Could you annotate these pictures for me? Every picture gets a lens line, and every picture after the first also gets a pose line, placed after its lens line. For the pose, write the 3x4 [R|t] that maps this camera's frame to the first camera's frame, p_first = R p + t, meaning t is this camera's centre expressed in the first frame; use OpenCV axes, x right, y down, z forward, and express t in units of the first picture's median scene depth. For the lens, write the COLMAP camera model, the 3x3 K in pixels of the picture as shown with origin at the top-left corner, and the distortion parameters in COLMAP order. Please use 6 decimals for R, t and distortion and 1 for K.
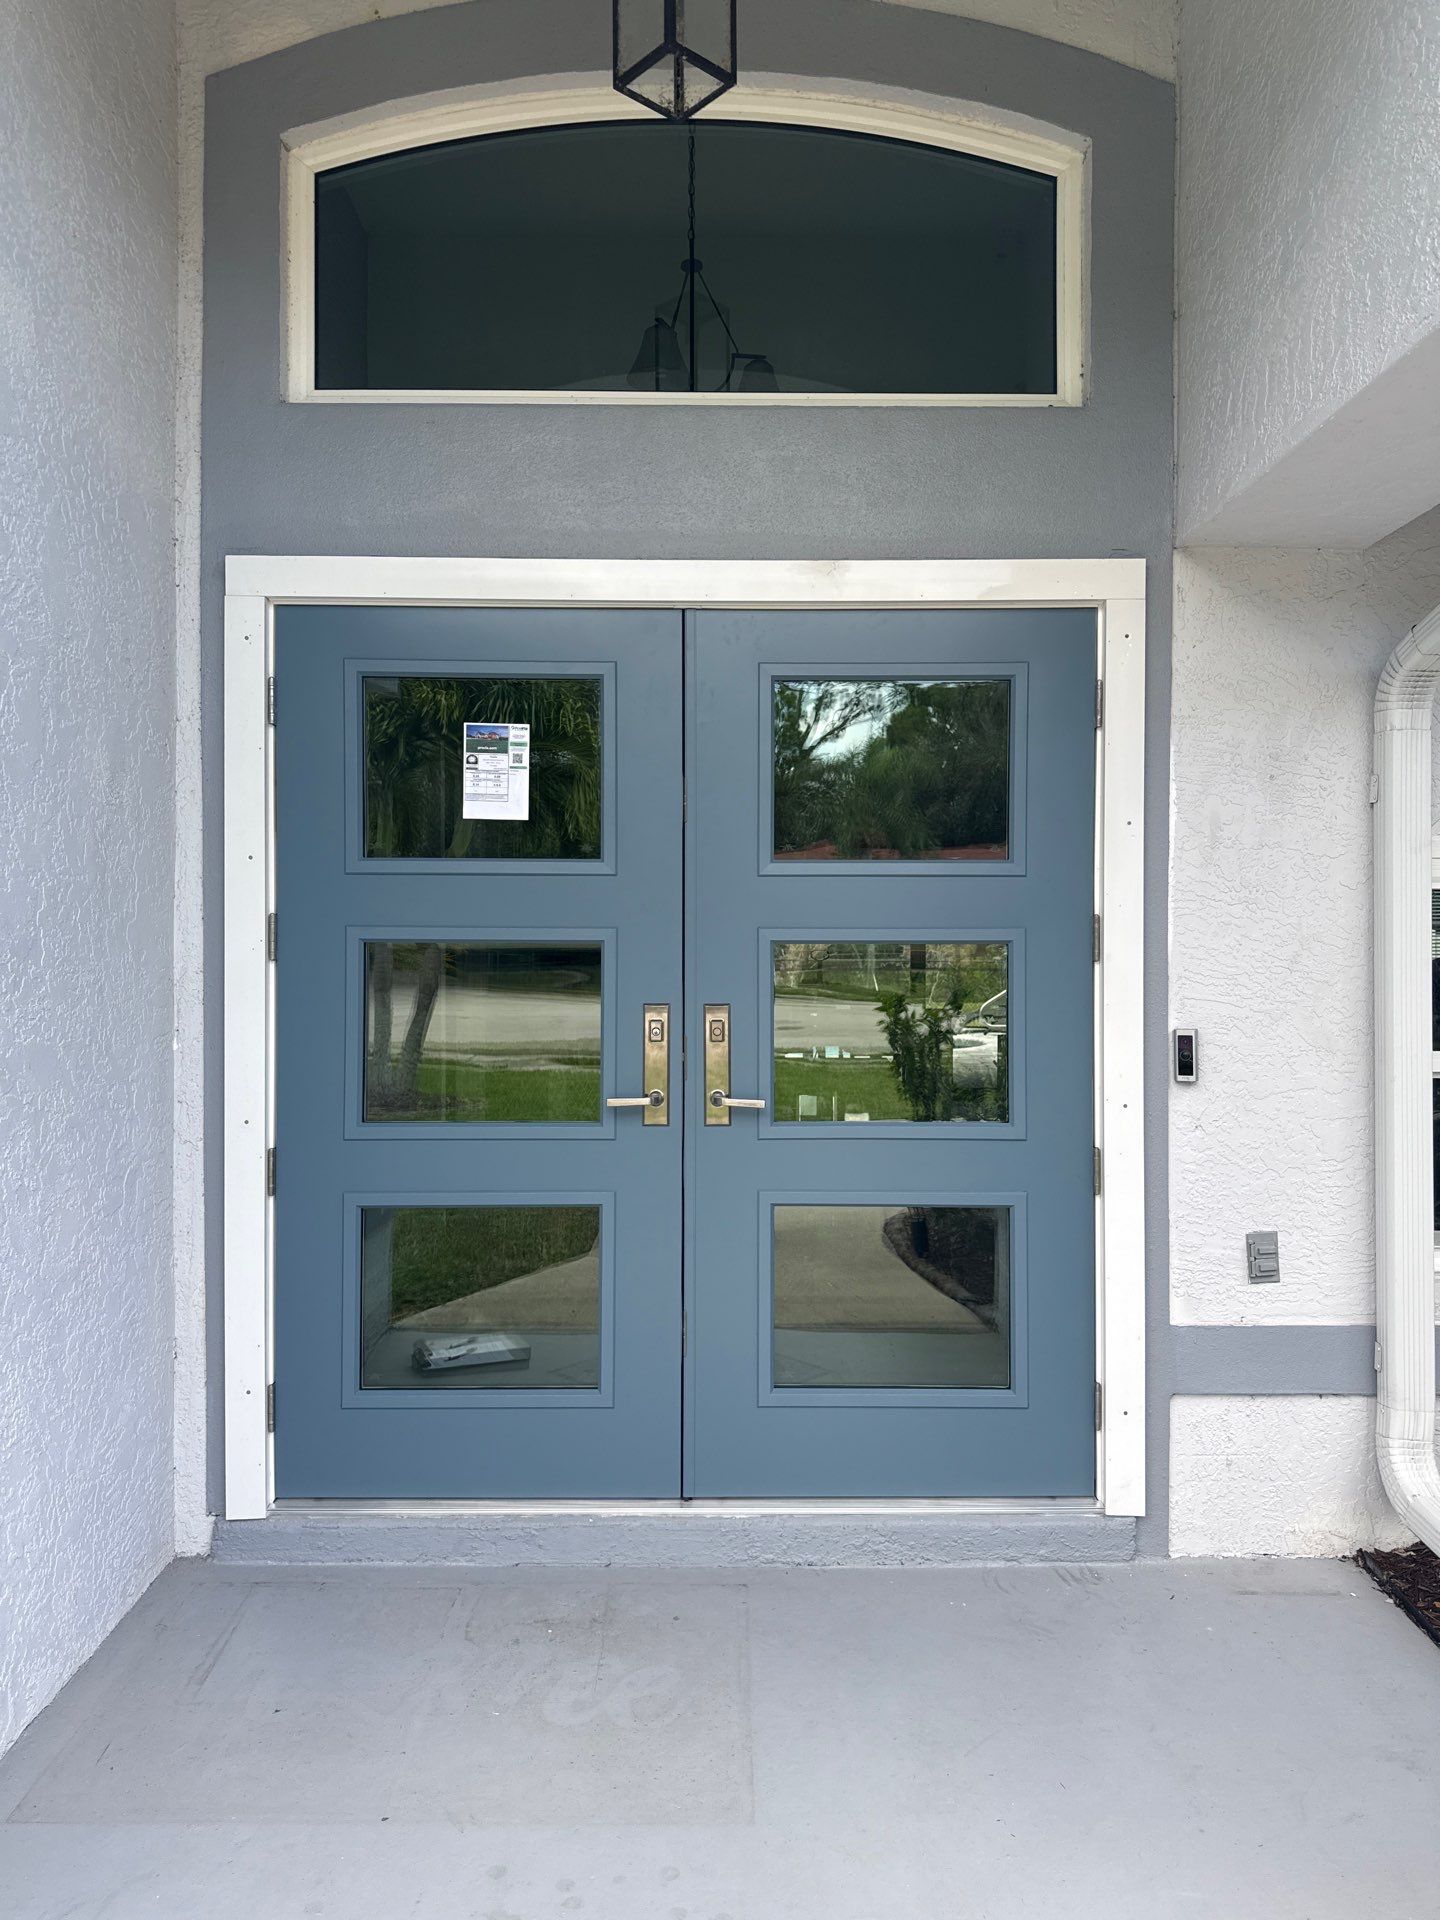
lens RADIAL K [[1292.7, 0, 720.0], [0, 1292.7, 960.0], [0, 0, 1]] dist [0.095313, -0.120413]
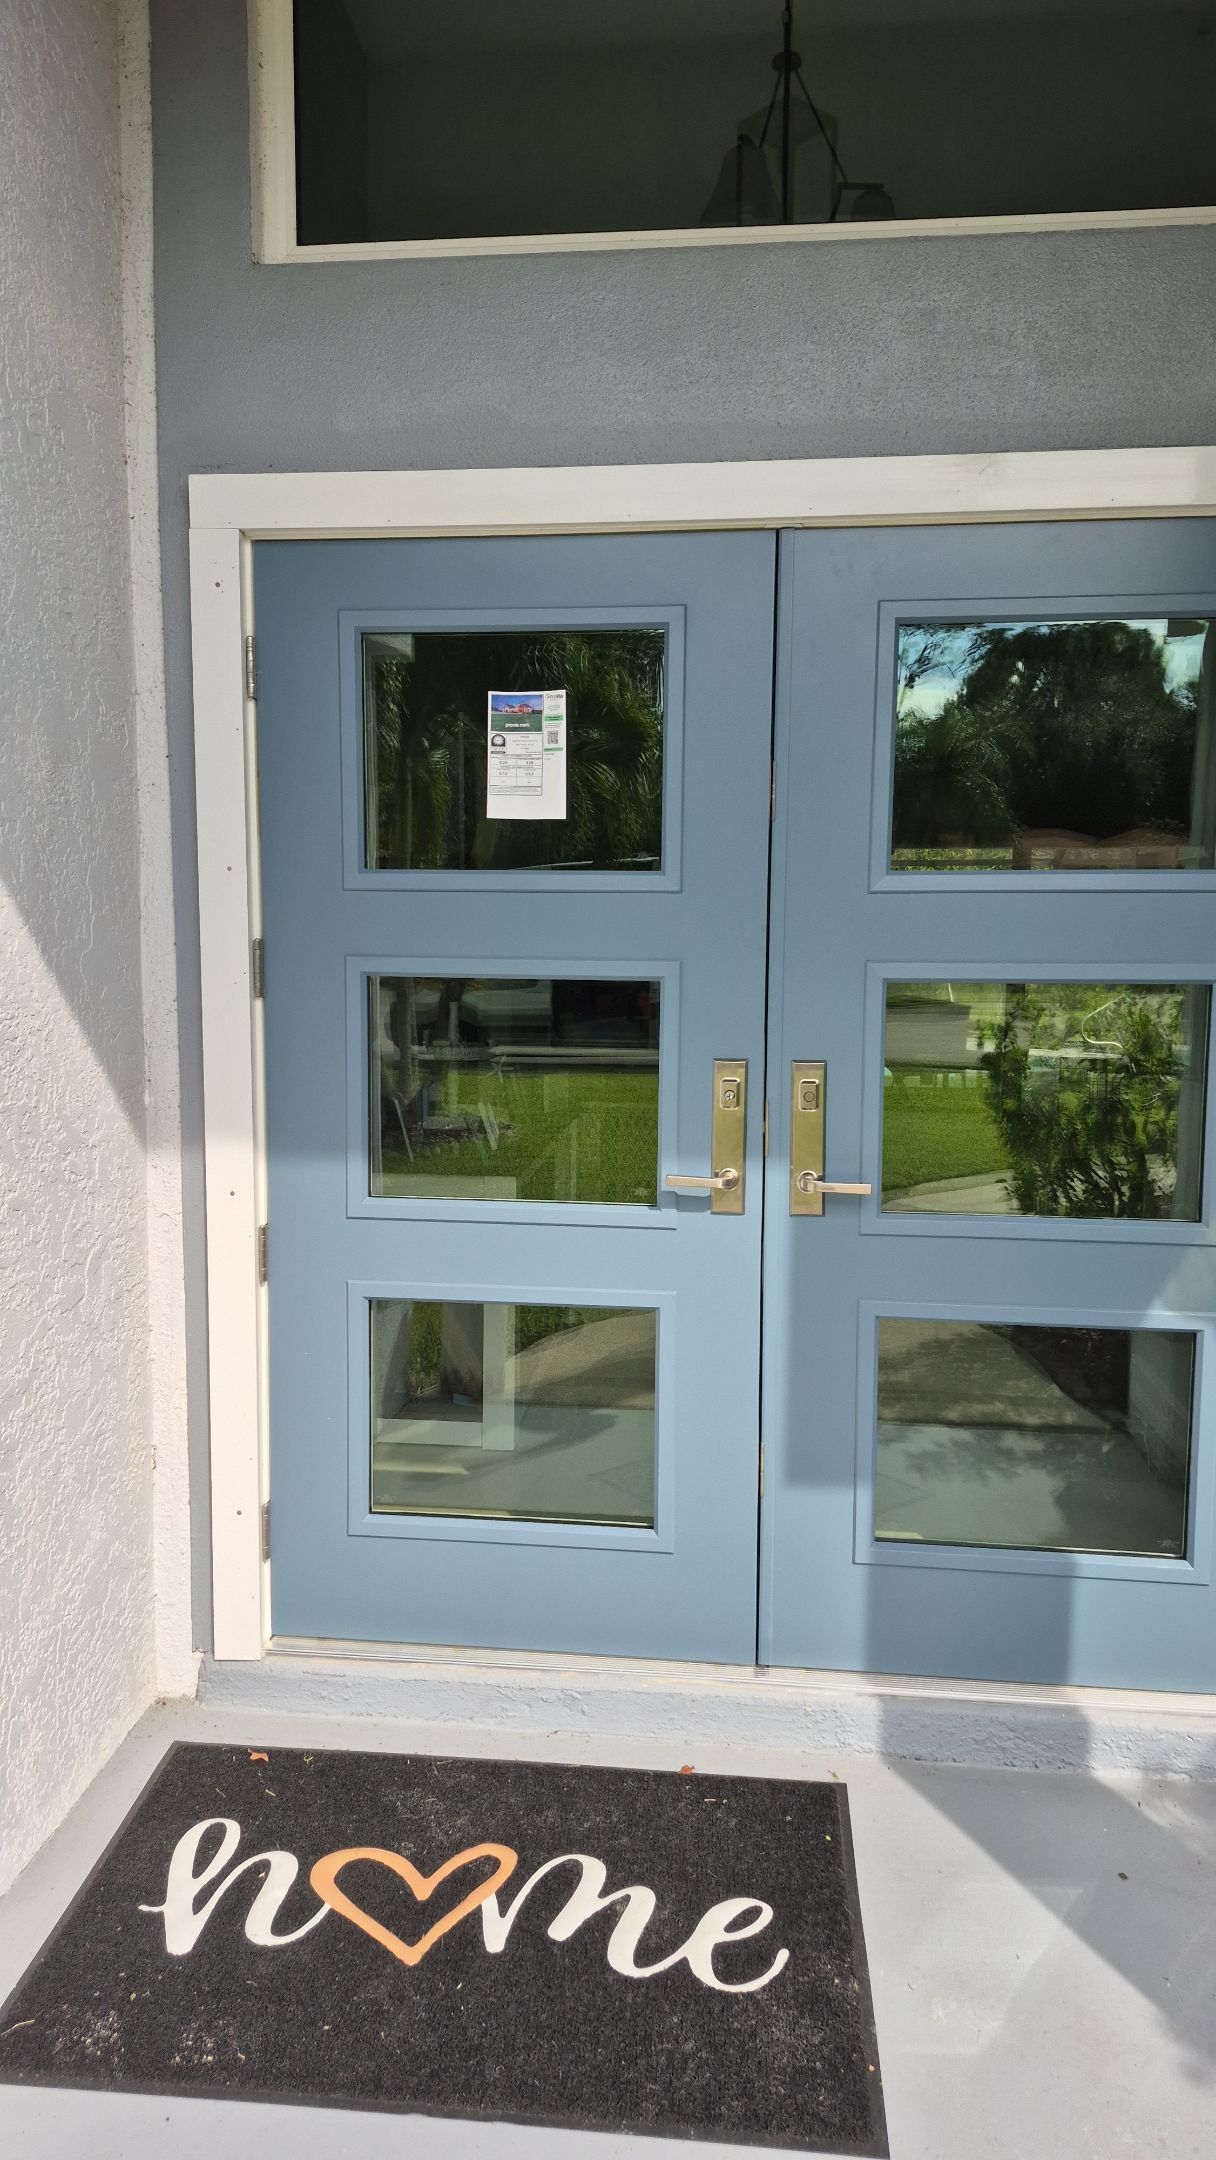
lens RADIAL K [[1383.0, 0, 608.0], [0, 1383.0, 1080.0], [0, 0, 1]] dist [0.118702, -0.119783]
pose [[0.994310, 0.016470, -0.105241, -0.034545], [-0.006493, 0.995508, 0.094452, -0.031464], [0.106324, -0.093231, 0.989951, 0.160760]]
